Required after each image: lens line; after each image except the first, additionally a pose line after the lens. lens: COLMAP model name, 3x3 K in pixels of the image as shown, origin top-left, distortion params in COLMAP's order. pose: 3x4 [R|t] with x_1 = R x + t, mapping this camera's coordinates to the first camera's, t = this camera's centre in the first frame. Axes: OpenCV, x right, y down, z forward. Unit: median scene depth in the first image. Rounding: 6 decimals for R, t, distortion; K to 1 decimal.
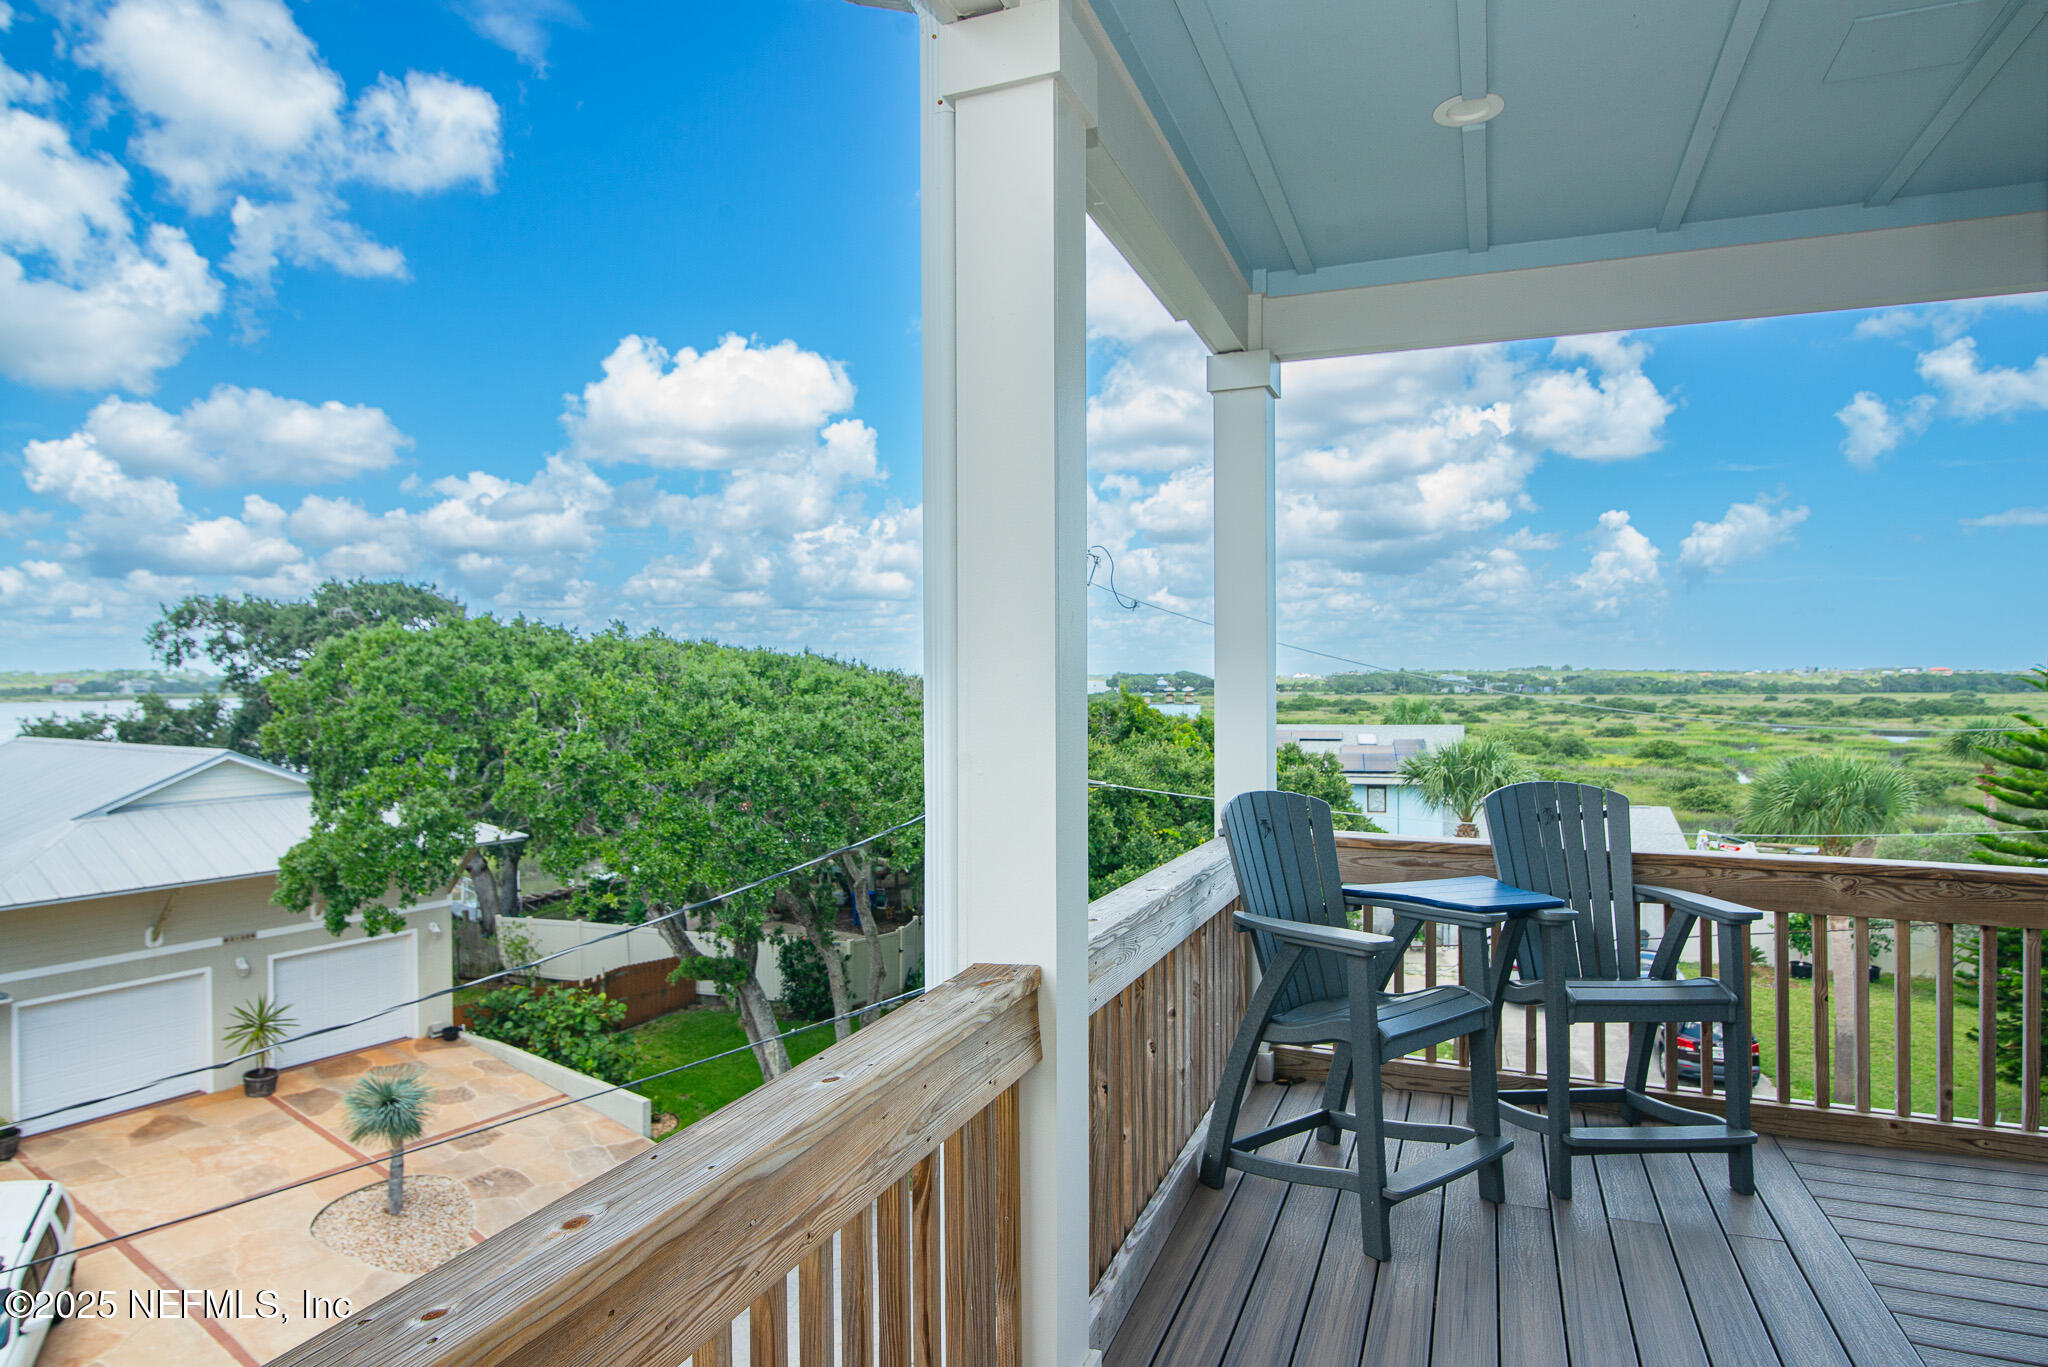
lens RADIAL K [[1154.3, 0, 1039.2], [0, 1154.3, 677.4], [0, 0, 1]] dist [0.006225, -0.000493]
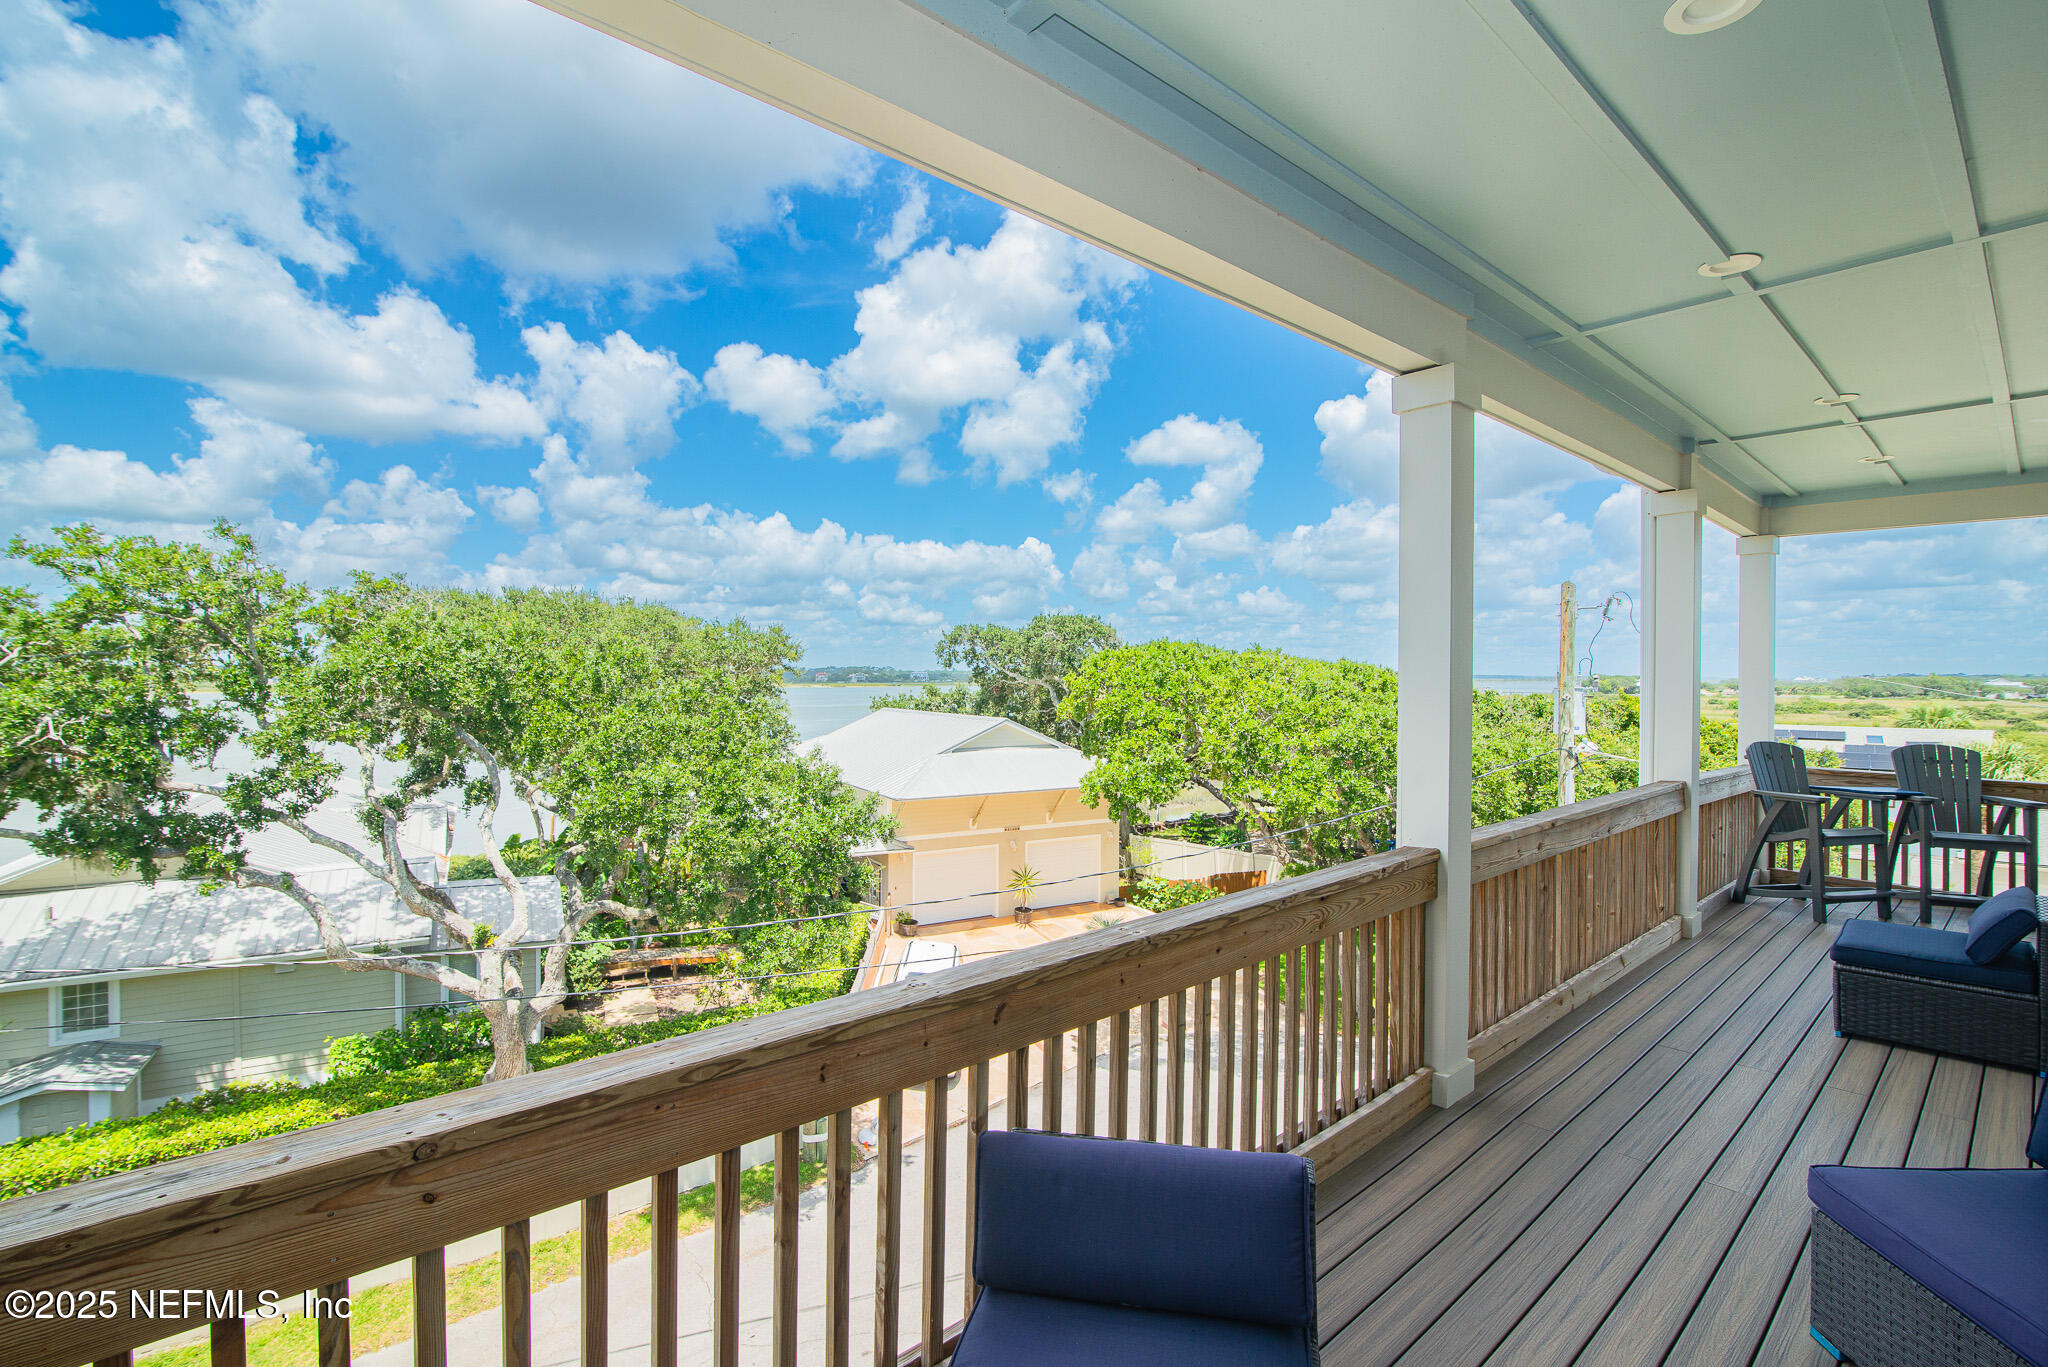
lens RADIAL K [[921.4, 0, 1069.1], [0, 921.4, 694.3], [0, 0, 1]] dist [0.012830, -0.002273]
pose [[0.901809, 0.018591, -0.431735, -0.038534], [-0.009737, 0.999695, 0.022710, -0.004136], [0.432026, -0.016276, 0.901714, -0.184480]]
